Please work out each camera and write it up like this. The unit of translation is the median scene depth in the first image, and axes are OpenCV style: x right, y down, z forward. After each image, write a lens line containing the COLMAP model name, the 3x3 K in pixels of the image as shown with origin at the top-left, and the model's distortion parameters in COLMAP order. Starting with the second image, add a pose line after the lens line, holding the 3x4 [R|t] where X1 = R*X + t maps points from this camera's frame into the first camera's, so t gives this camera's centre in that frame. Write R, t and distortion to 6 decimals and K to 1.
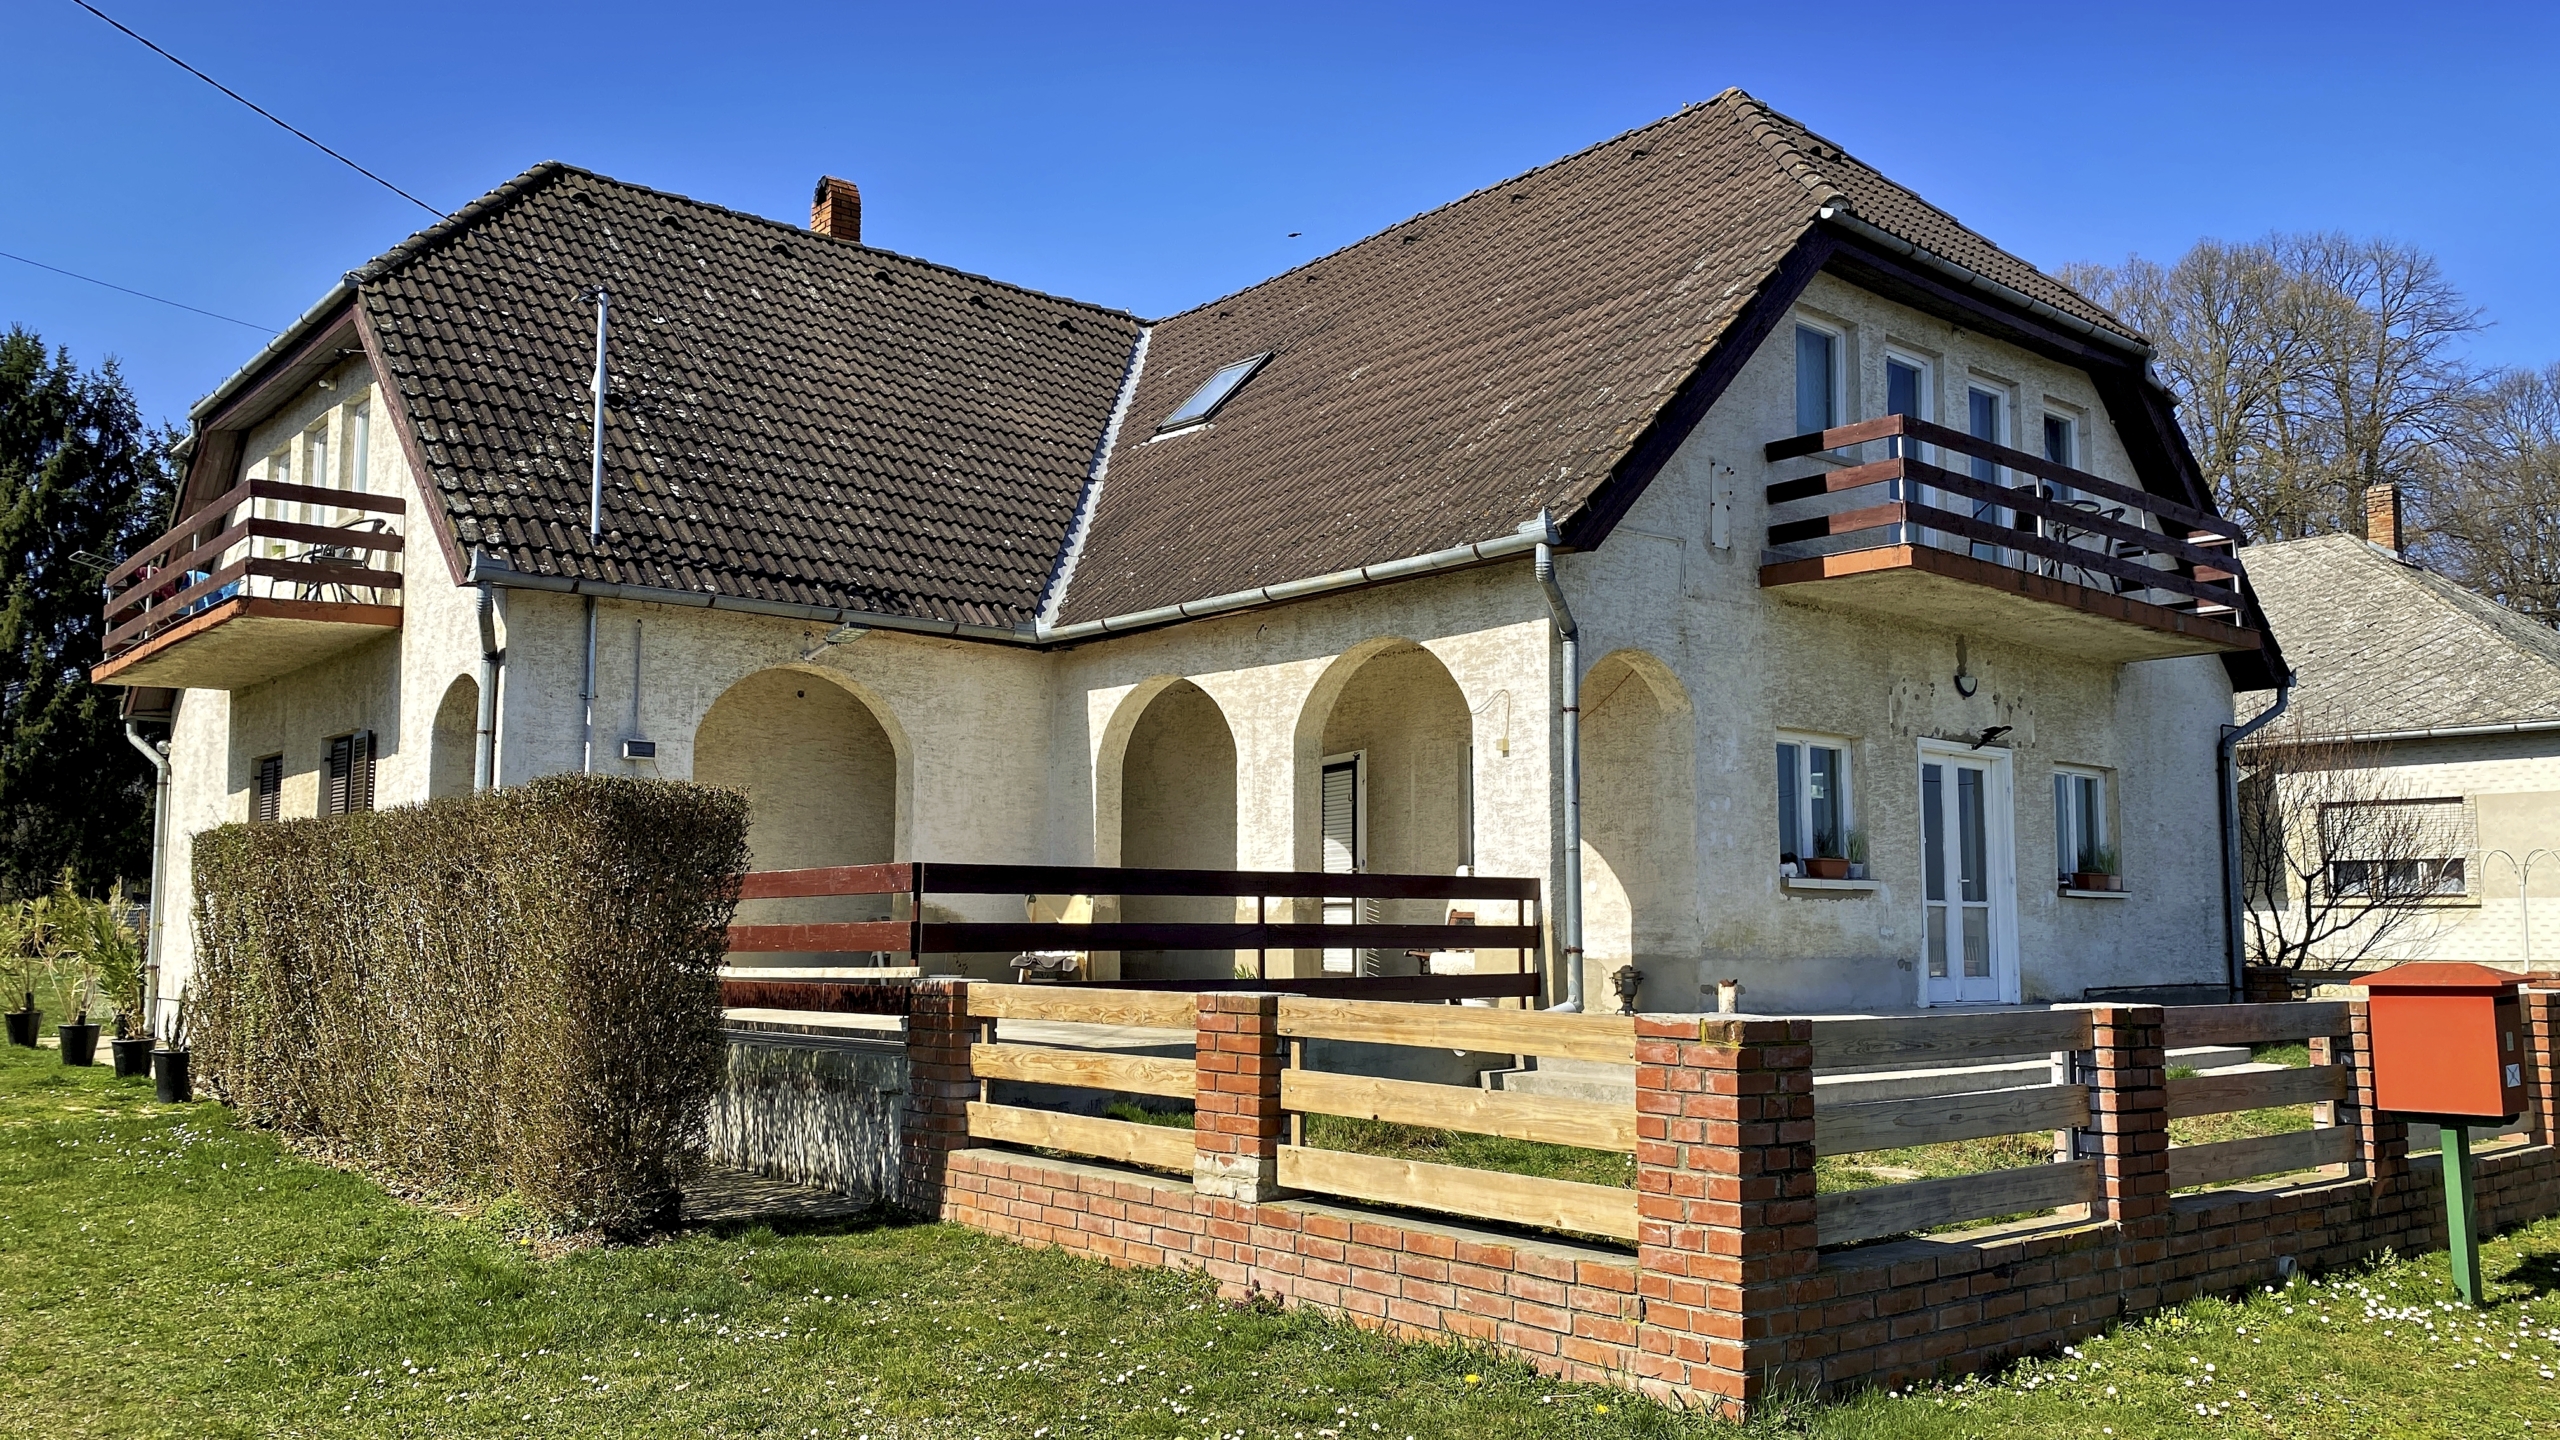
lens RADIAL K [[1945.2, 0, 1280.3], [0, 1945.2, 724.8], [0, 0, 1]] dist [0.001669, -0.002436]
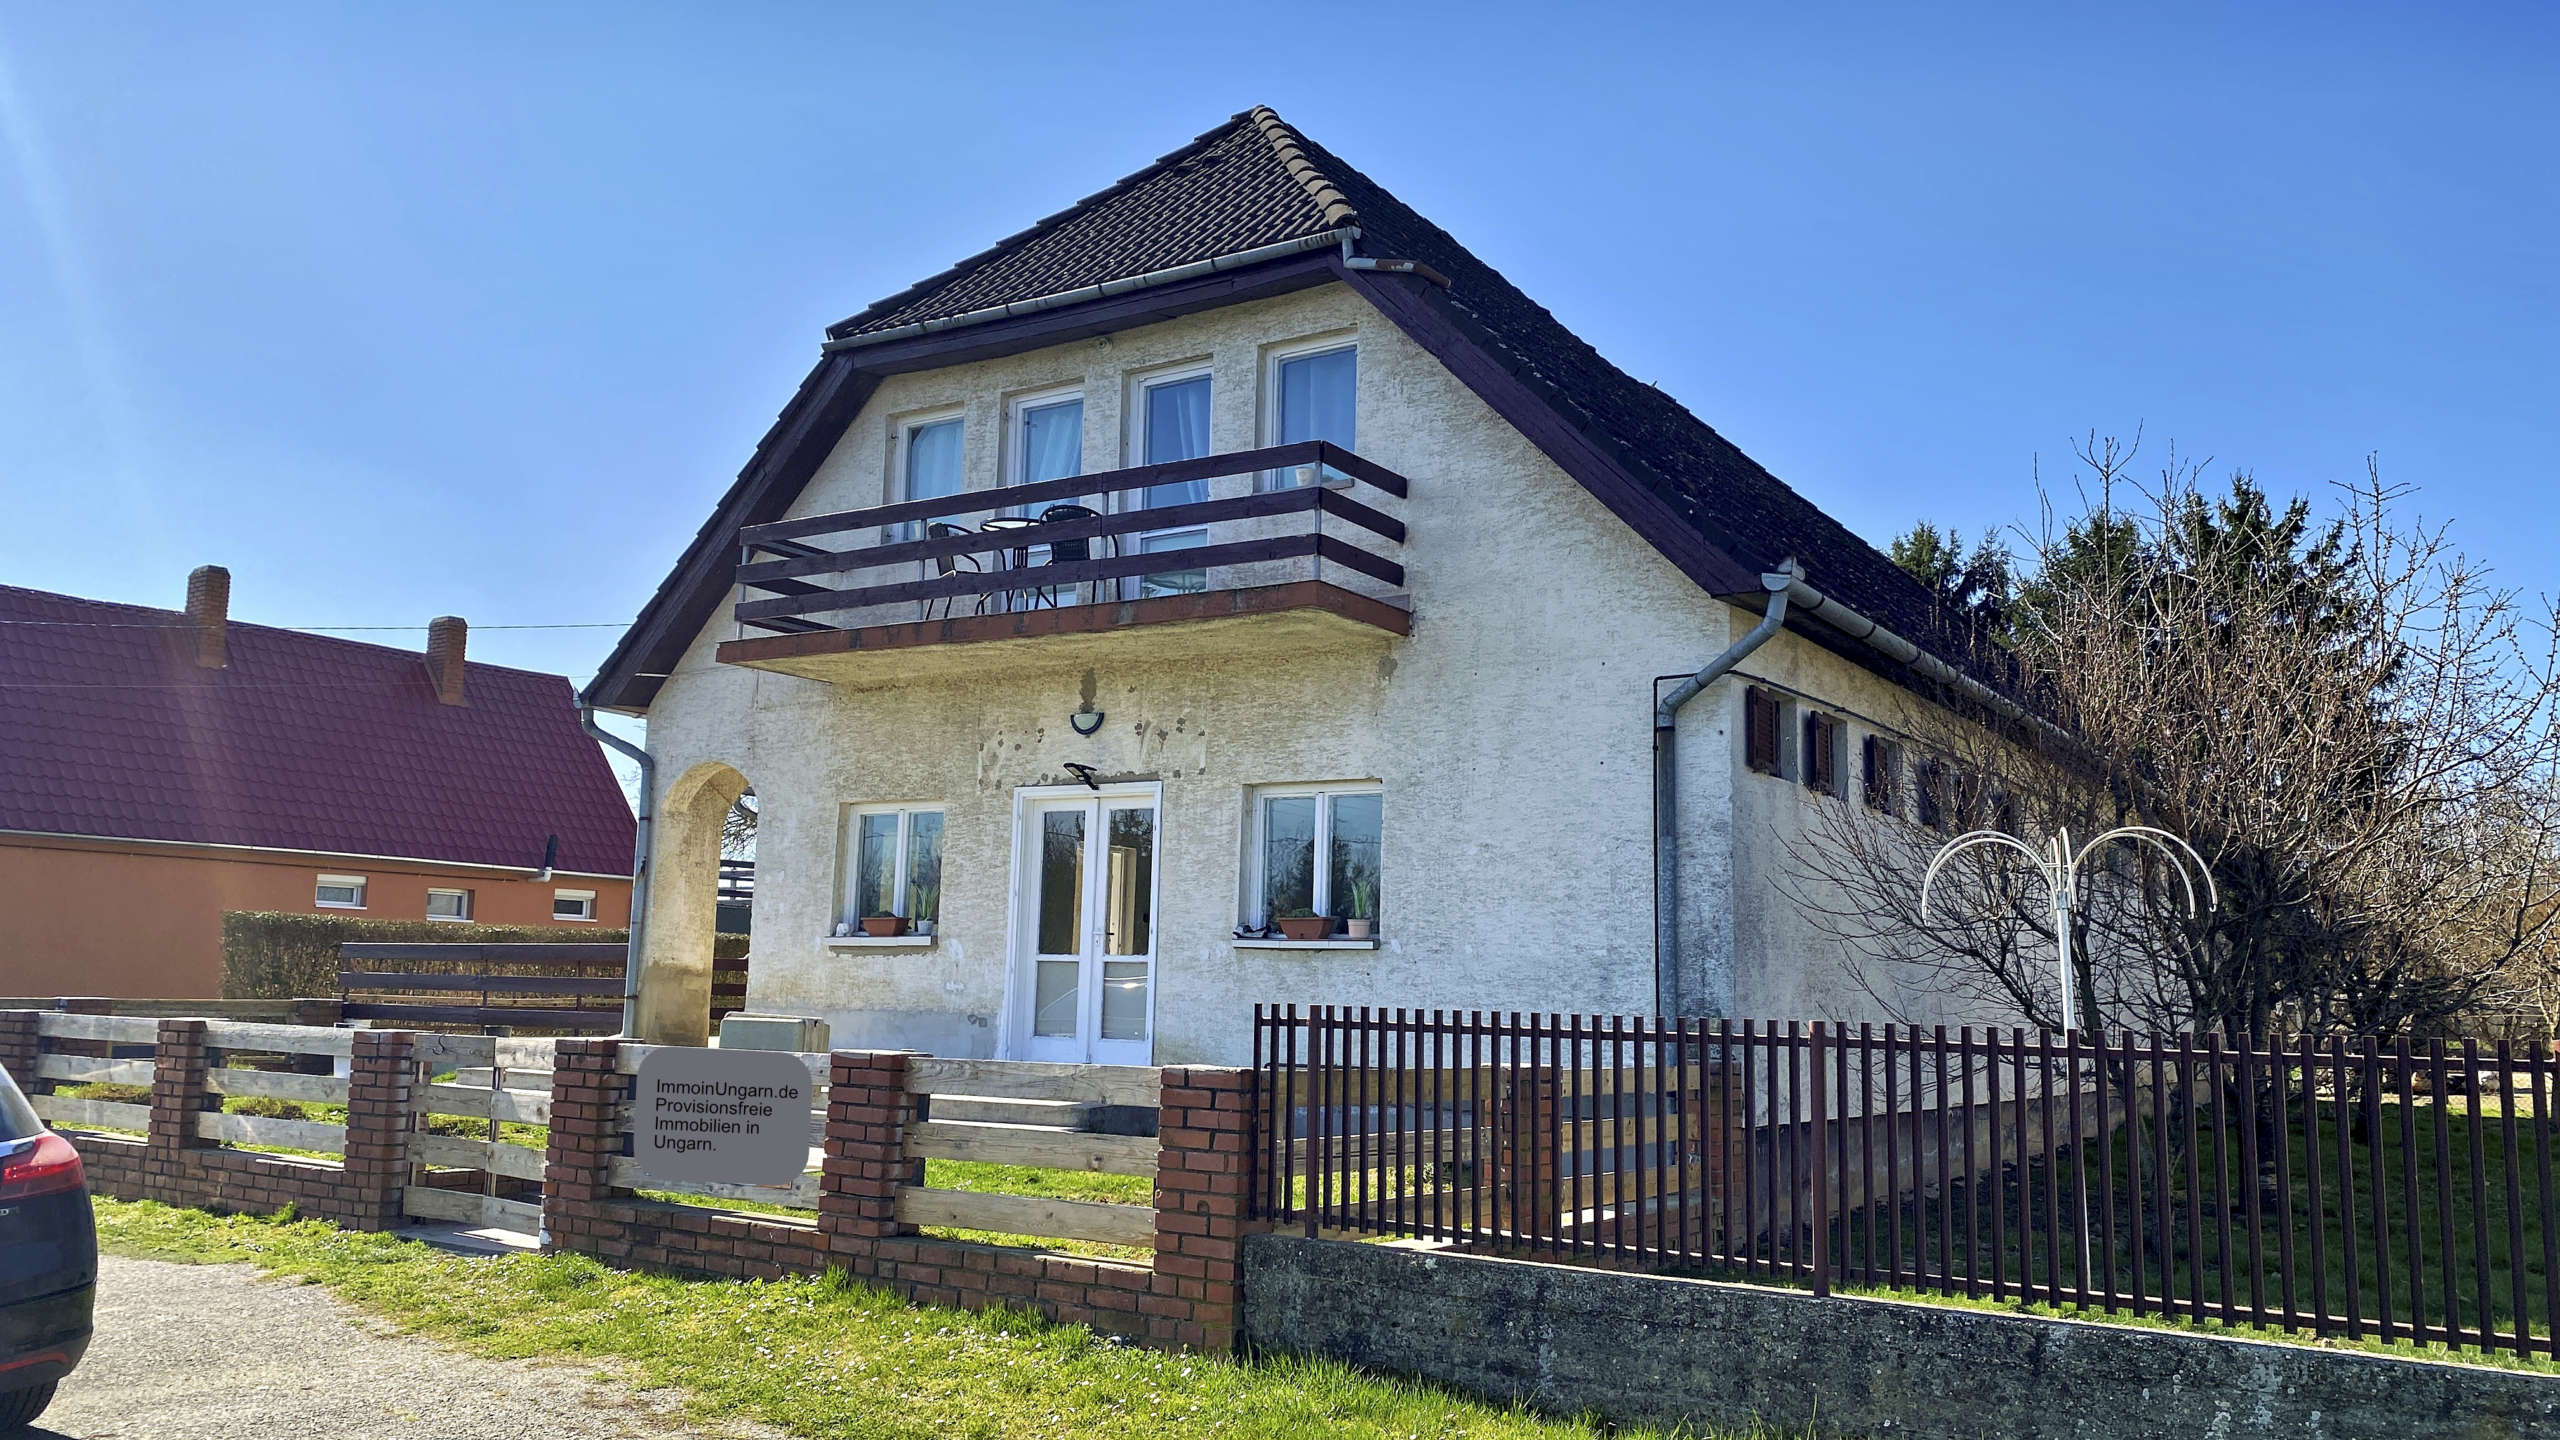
lens RADIAL K [[1945.2, 0, 1281.1], [0, 1945.2, 717.4], [0, 0, 1]] dist [0.001669, -0.002436]
pose [[0.302981, -0.137095, -0.943084, 1.242284], [0.080705, 0.989735, -0.117948, 0.093426], [0.949573, -0.040375, 0.310935, 0.790146]]
